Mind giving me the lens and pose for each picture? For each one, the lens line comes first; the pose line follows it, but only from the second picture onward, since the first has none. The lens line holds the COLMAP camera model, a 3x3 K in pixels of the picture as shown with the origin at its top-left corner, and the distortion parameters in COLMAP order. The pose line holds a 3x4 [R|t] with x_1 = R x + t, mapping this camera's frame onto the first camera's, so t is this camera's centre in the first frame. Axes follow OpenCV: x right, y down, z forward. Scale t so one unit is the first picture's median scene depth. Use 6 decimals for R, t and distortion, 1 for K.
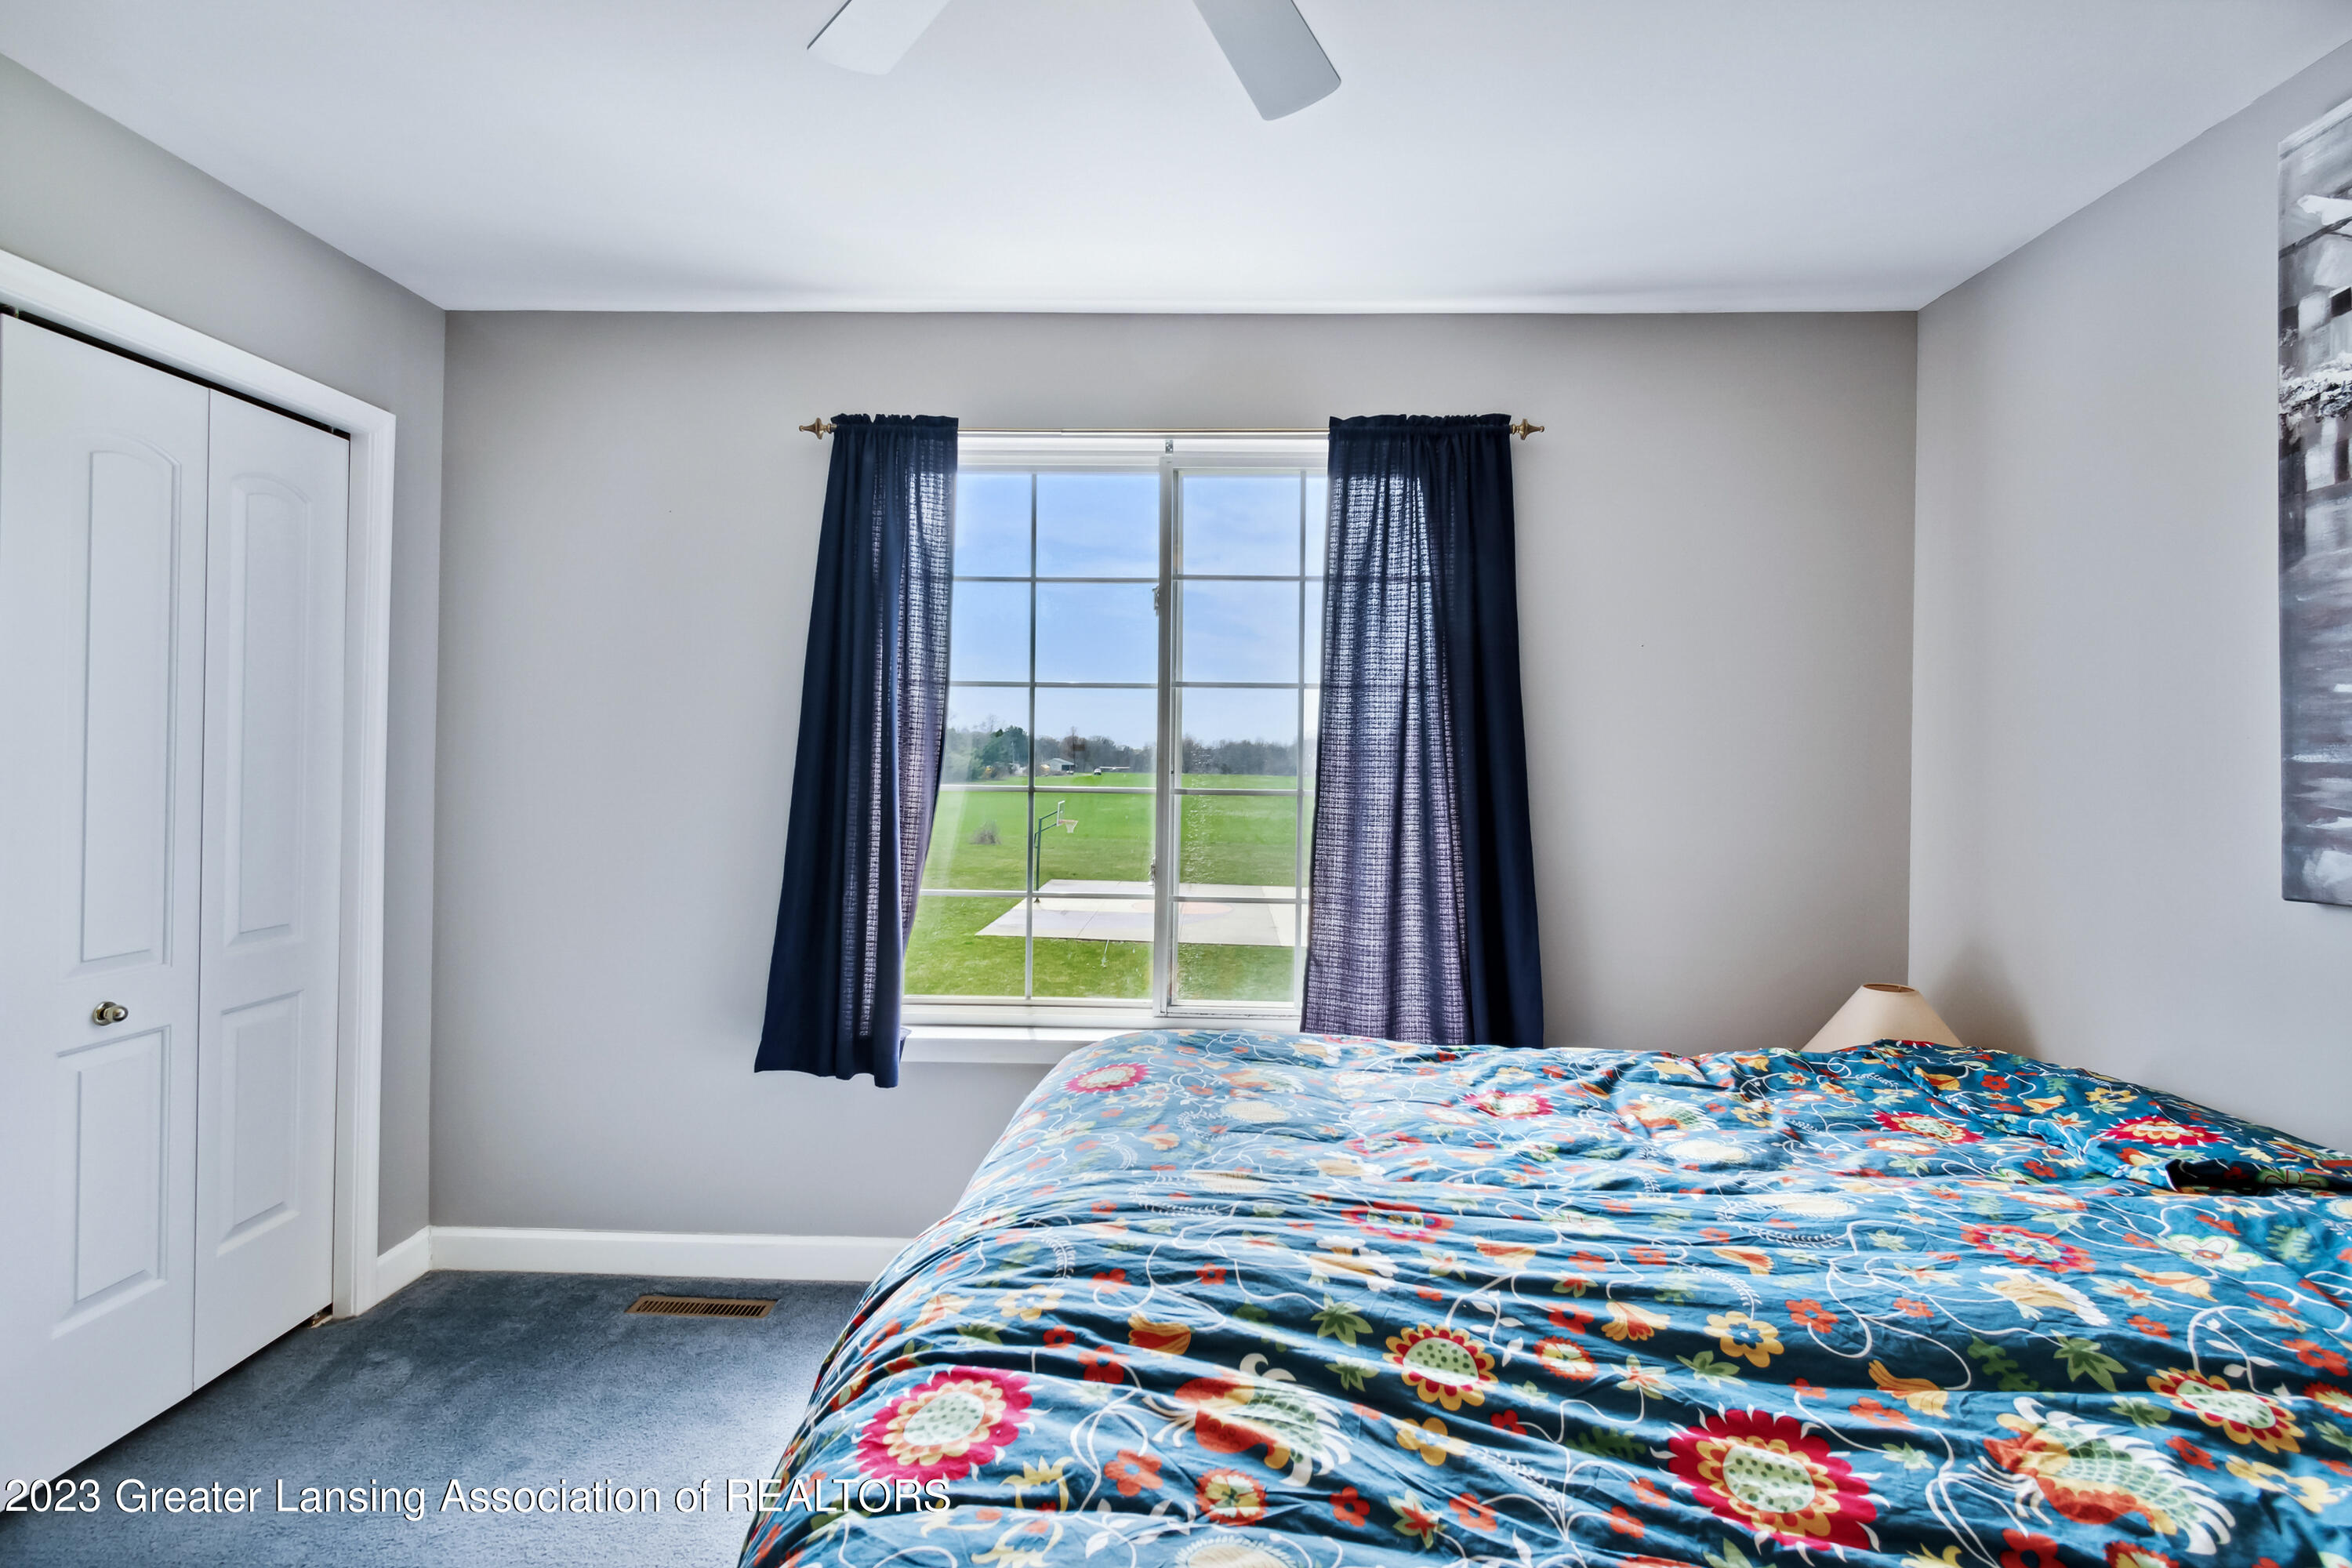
lens RADIAL K [[1069.4, 0, 1176.0], [0, 1069.4, 784.0], [0, 0, 1]] dist [0.000214, -0.000758]
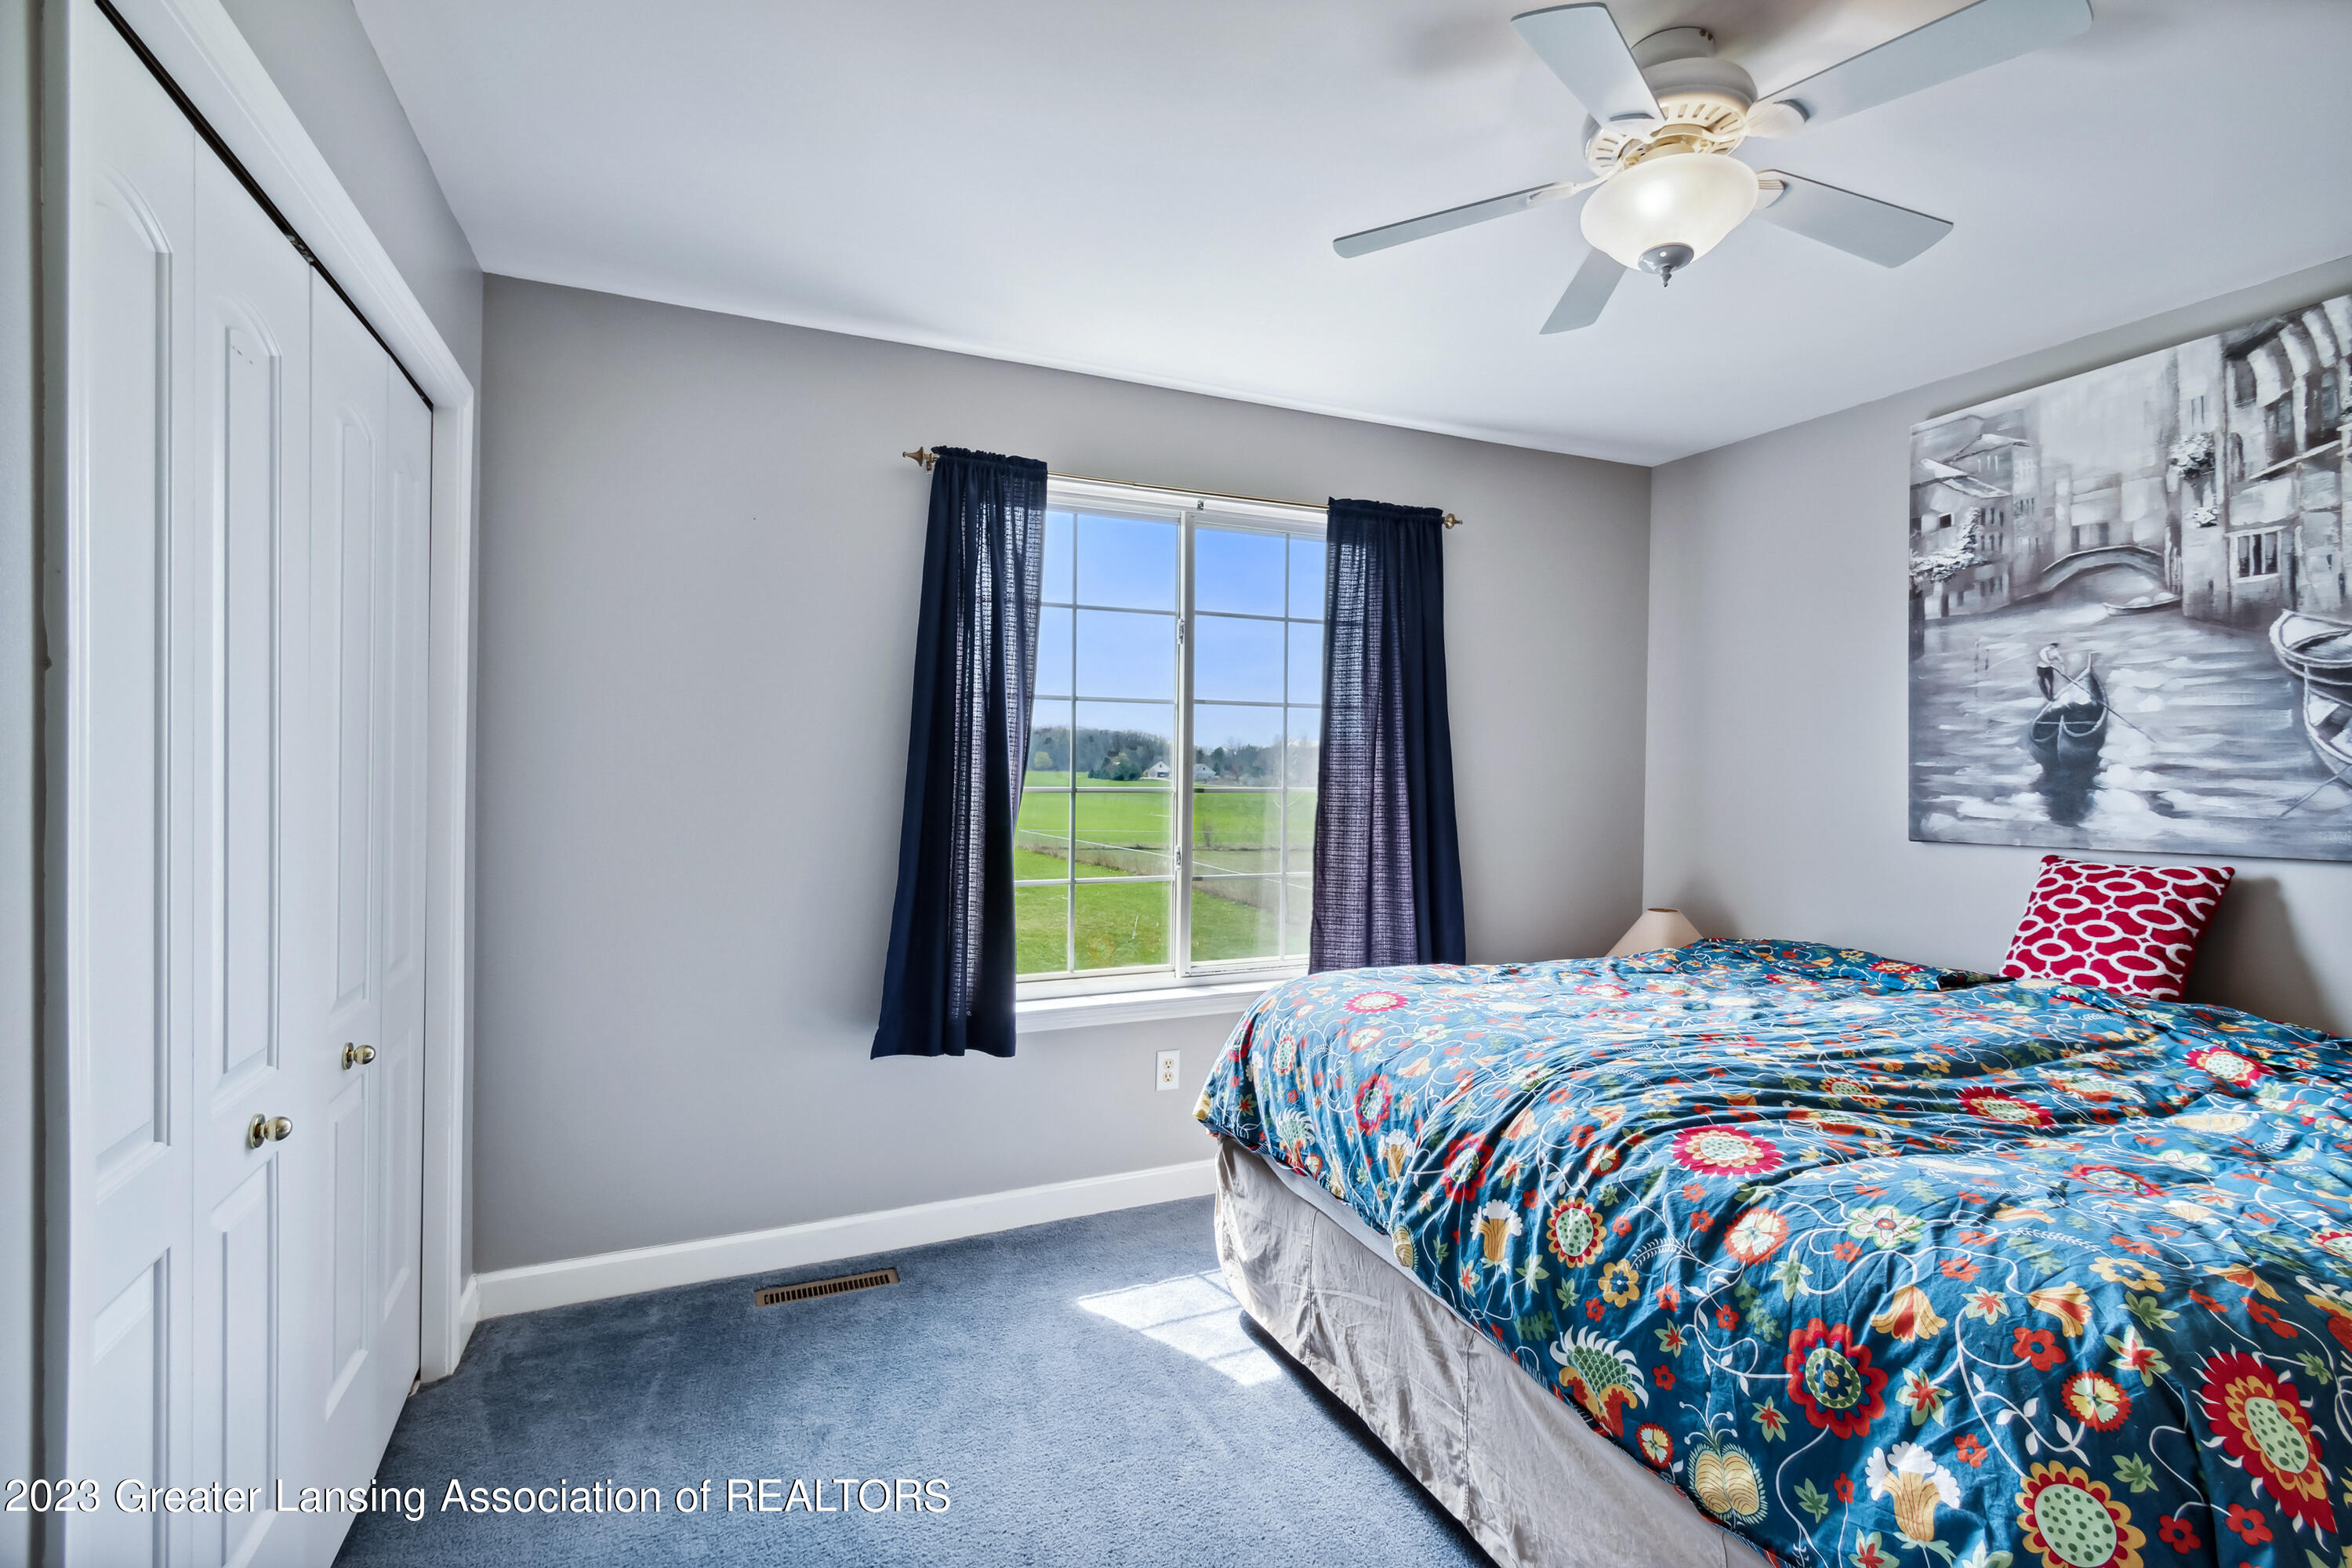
lens RADIAL K [[1025.9, 0, 1172.3], [0, 1025.9, 798.6], [0, 0, 1]] dist [-0.001325, -0.000138]
pose [[0.908624, -0.016746, 0.417280, -0.855936], [0.009408, 0.999763, 0.019636, -0.011032], [-0.417510, -0.013916, 0.908566, -0.071945]]
